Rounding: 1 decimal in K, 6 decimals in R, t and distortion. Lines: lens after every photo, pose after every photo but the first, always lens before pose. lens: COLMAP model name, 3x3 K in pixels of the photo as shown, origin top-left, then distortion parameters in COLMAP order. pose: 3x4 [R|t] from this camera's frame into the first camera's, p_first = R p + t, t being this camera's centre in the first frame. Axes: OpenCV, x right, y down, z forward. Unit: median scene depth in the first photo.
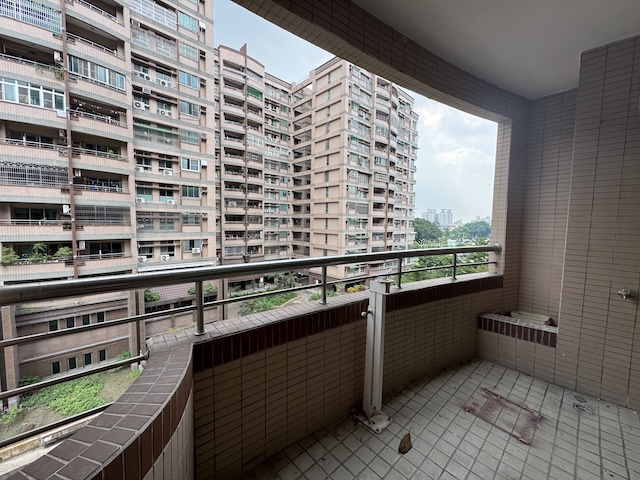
lens RADIAL K [[253.6, 0, 320.0], [0, 253.6, 240.0], [0, 0, 1]] dist [-0.002312, -0.000224]
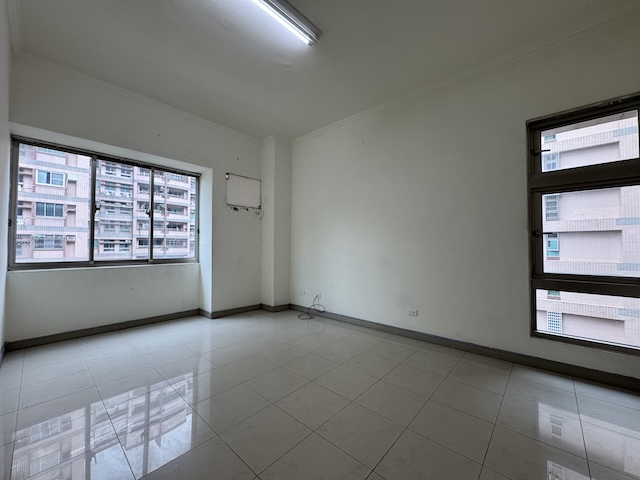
lens RADIAL K [[253.6, 0, 320.0], [0, 253.6, 240.0], [0, 0, 1]] dist [-0.002312, -0.000224]
pose [[0.997522, -0.011668, 0.069380, 0.330382], [0.018299, 0.995240, -0.095722, 0.005708], [-0.067933, 0.096755, 0.992987, 0.116409]]
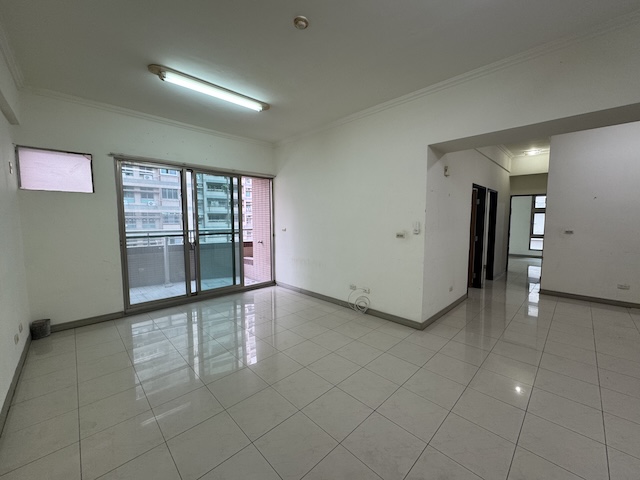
lens RADIAL K [[253.6, 0, 320.0], [0, 253.6, 240.0], [0, 0, 1]] dist [-0.002312, -0.000224]
pose [[0.999712, -0.018073, 0.015759, 0.128671], [0.017881, 0.999765, 0.012220, 0.010027], [-0.015976, -0.011935, 0.999801, -0.126319]]
